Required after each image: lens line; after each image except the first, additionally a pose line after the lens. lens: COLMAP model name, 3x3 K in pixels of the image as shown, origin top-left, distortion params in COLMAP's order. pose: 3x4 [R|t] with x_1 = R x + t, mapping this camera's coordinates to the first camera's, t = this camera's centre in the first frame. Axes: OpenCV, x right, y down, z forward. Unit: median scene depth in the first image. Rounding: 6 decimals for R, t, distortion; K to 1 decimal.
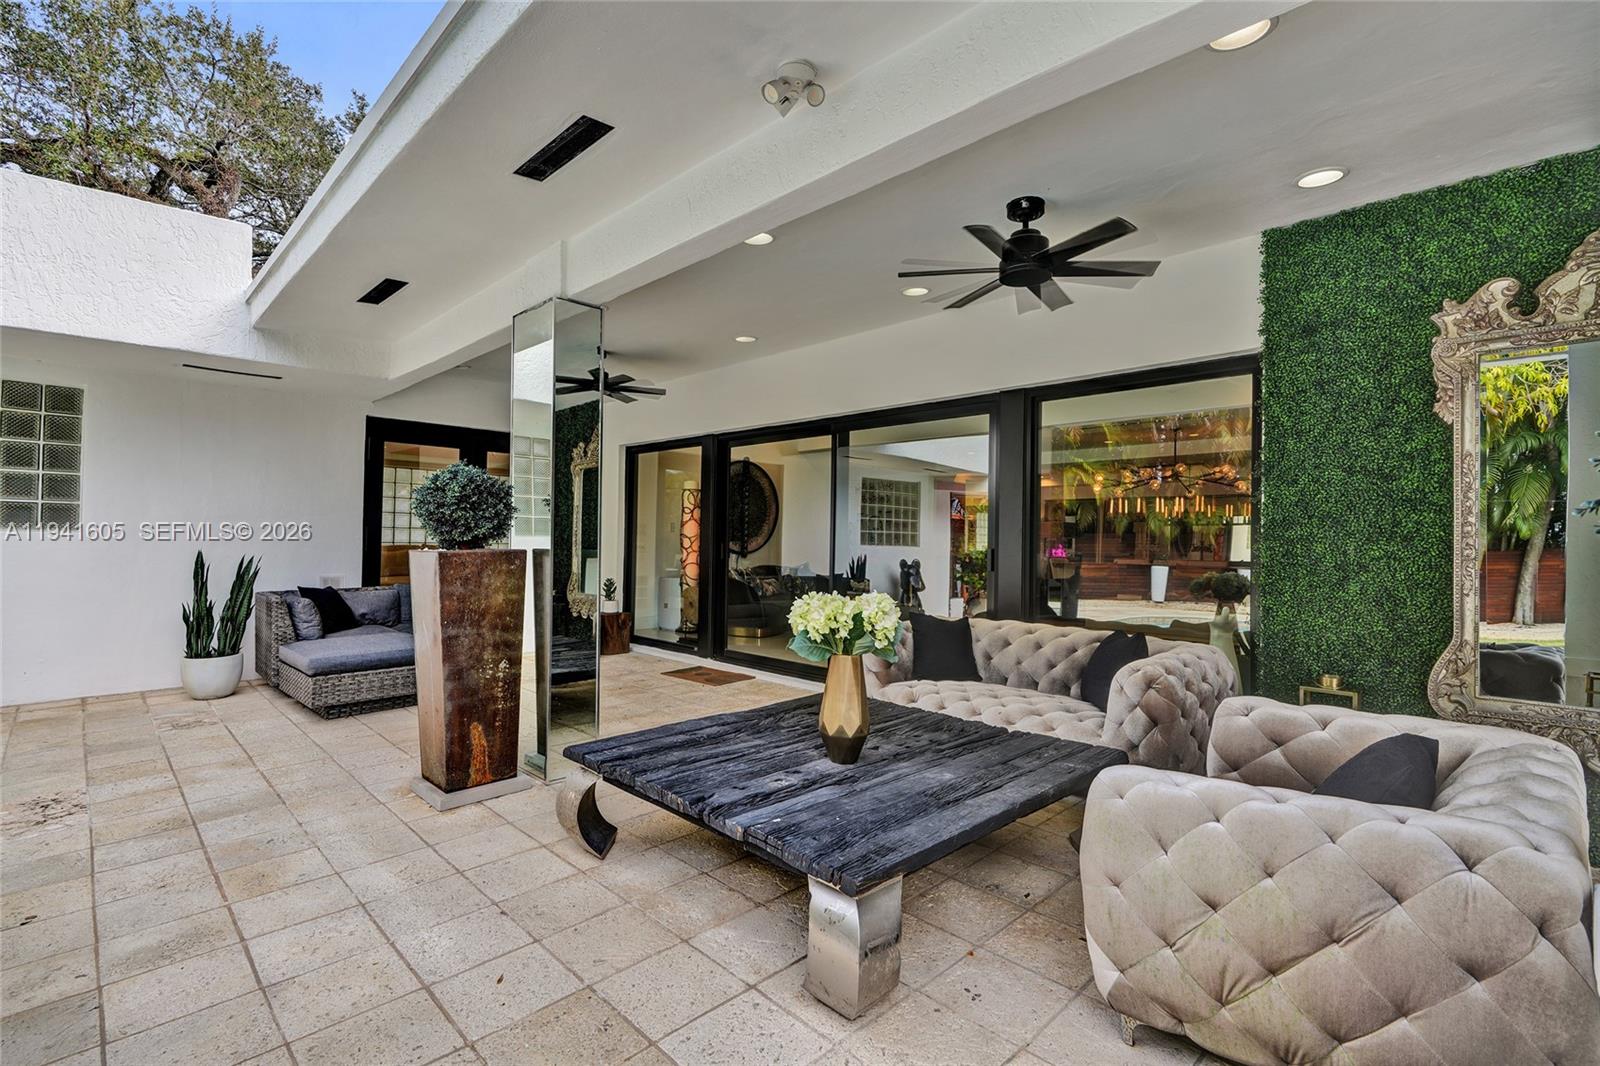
lens RADIAL K [[744.8, 0, 821.2], [0, 744.8, 551.9], [0, 0, 1]] dist [-0.041208, 0.017730]
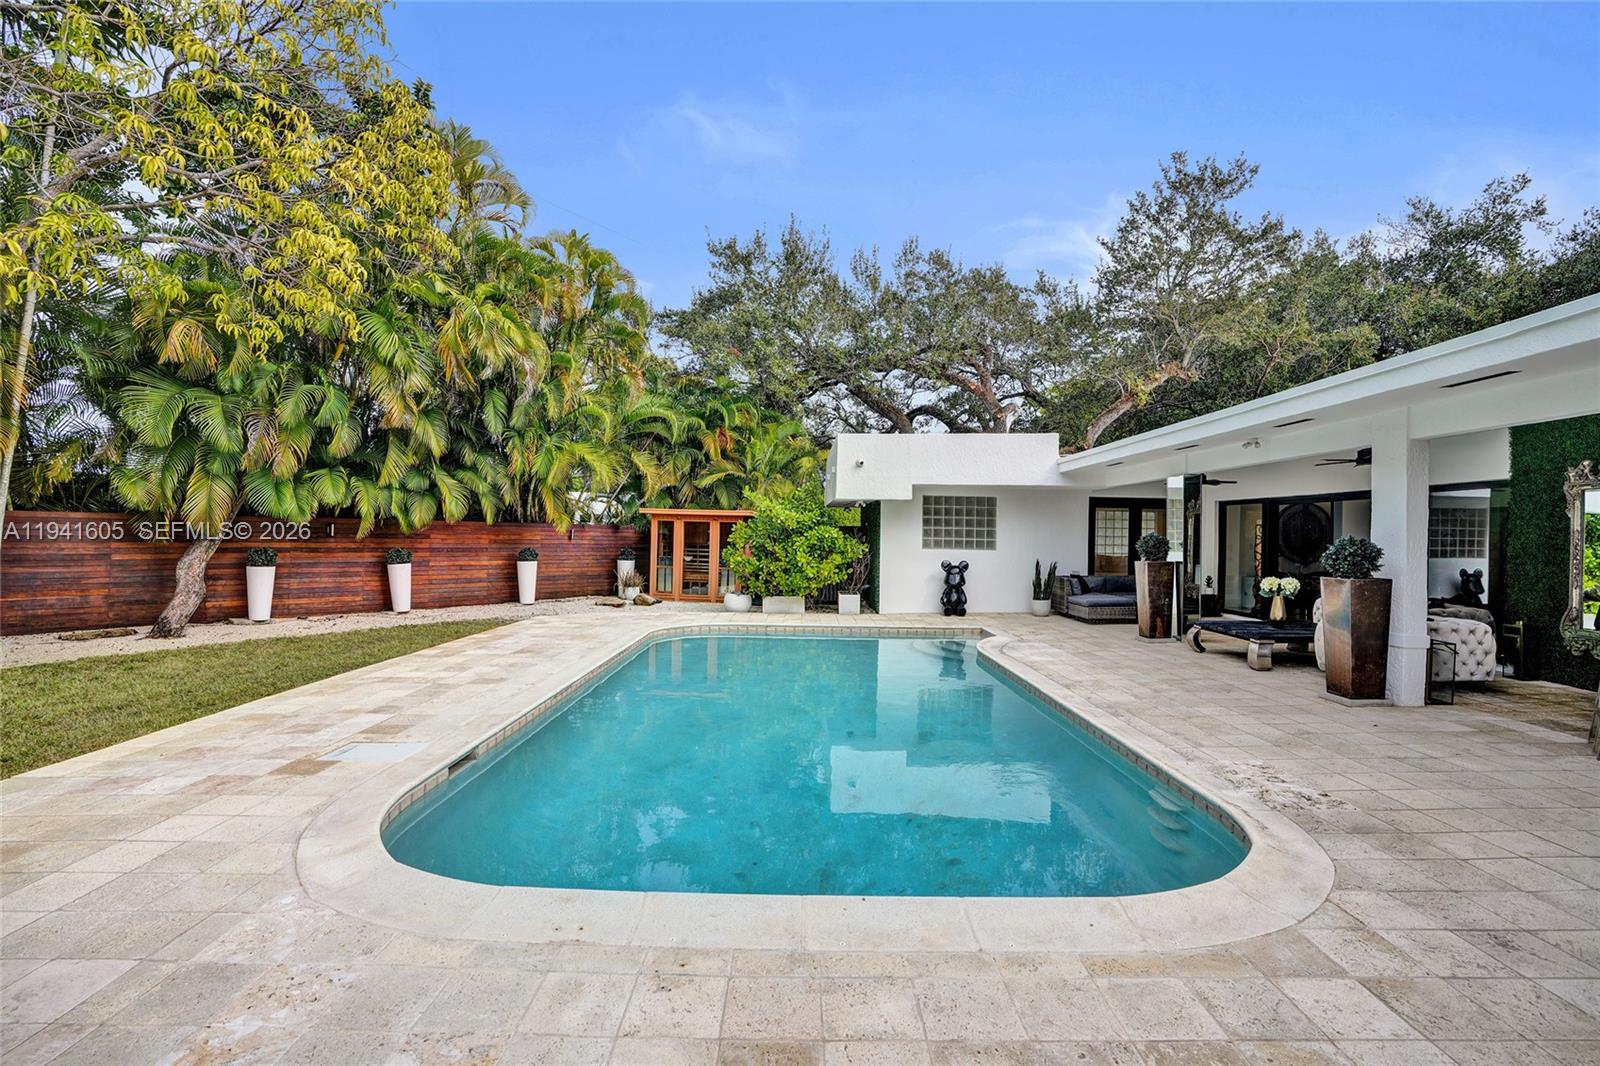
lens RADIAL K [[754.5, 0, 800.0], [0, 754.5, 533.0], [0, 0, 1]] dist [-0.070542, 0.028885]
pose [[0.700362, -0.006265, -0.713760, 0.449229], [-0.013056, 0.999682, -0.021585, -0.023241], [0.713668, 0.024436, 0.700057, -1.441678]]
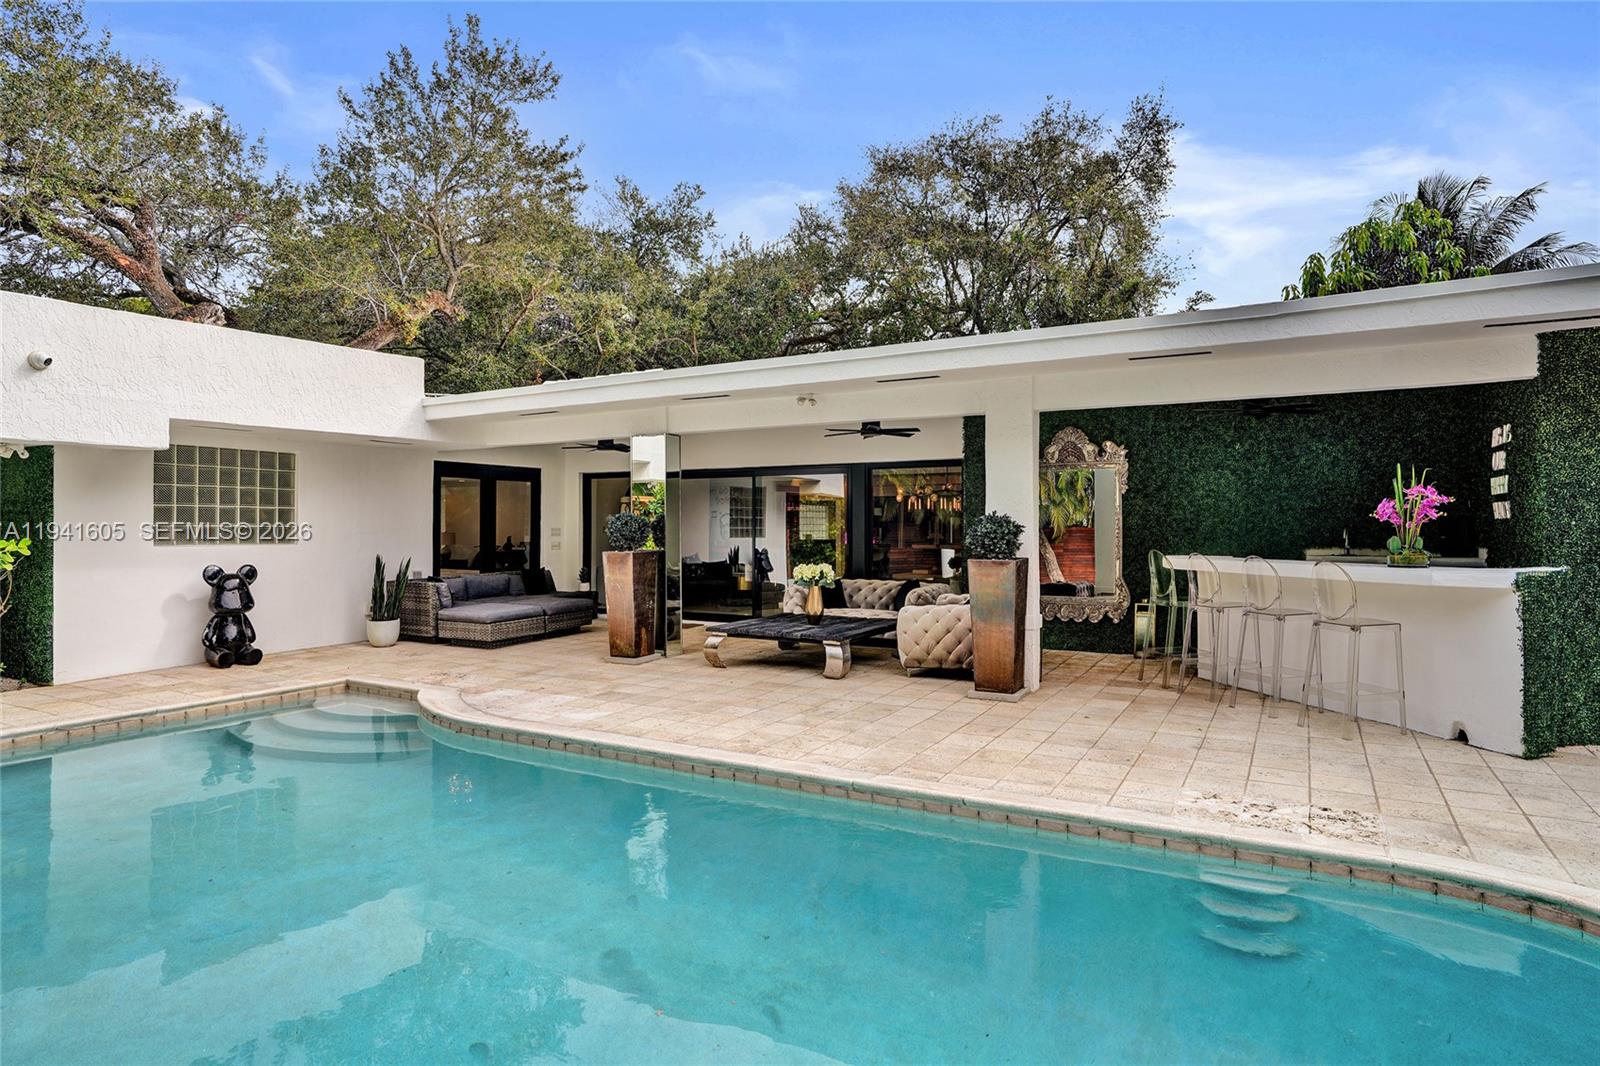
lens RADIAL K [[891.8, 0, 821.5], [0, 891.8, 514.7], [0, 0, 1]] dist [-0.024268, 0.000556]
pose [[0.964472, -0.013068, 0.263861, -0.418203], [0.019310, 0.999591, -0.021076, -0.030026], [-0.263477, 0.025422, 0.964331, -1.139401]]
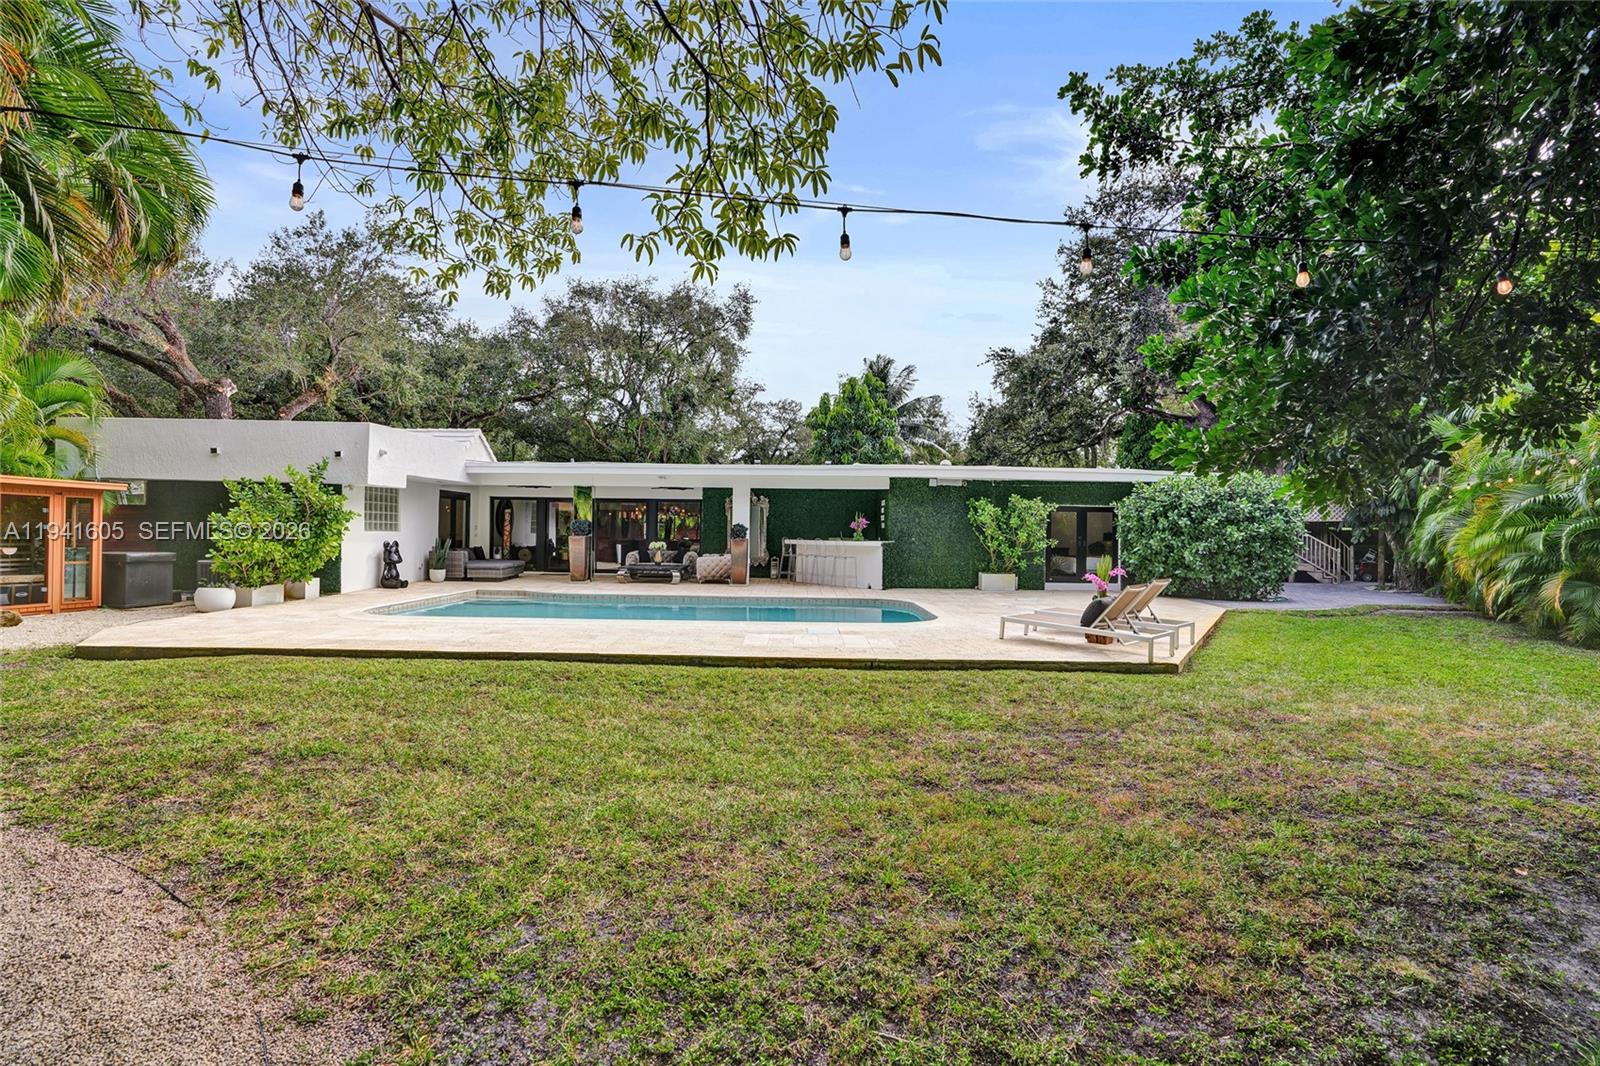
lens RADIAL K [[744.8, 0, 821.2], [0, 744.8, 551.9], [0, 0, 1]] dist [-0.041208, 0.017730]
pose [[0.700917, -0.025726, 0.712779, -2.004304], [0.005848, 0.999523, 0.030325, -0.027535], [-0.713219, -0.017087, 0.700733, -2.565948]]
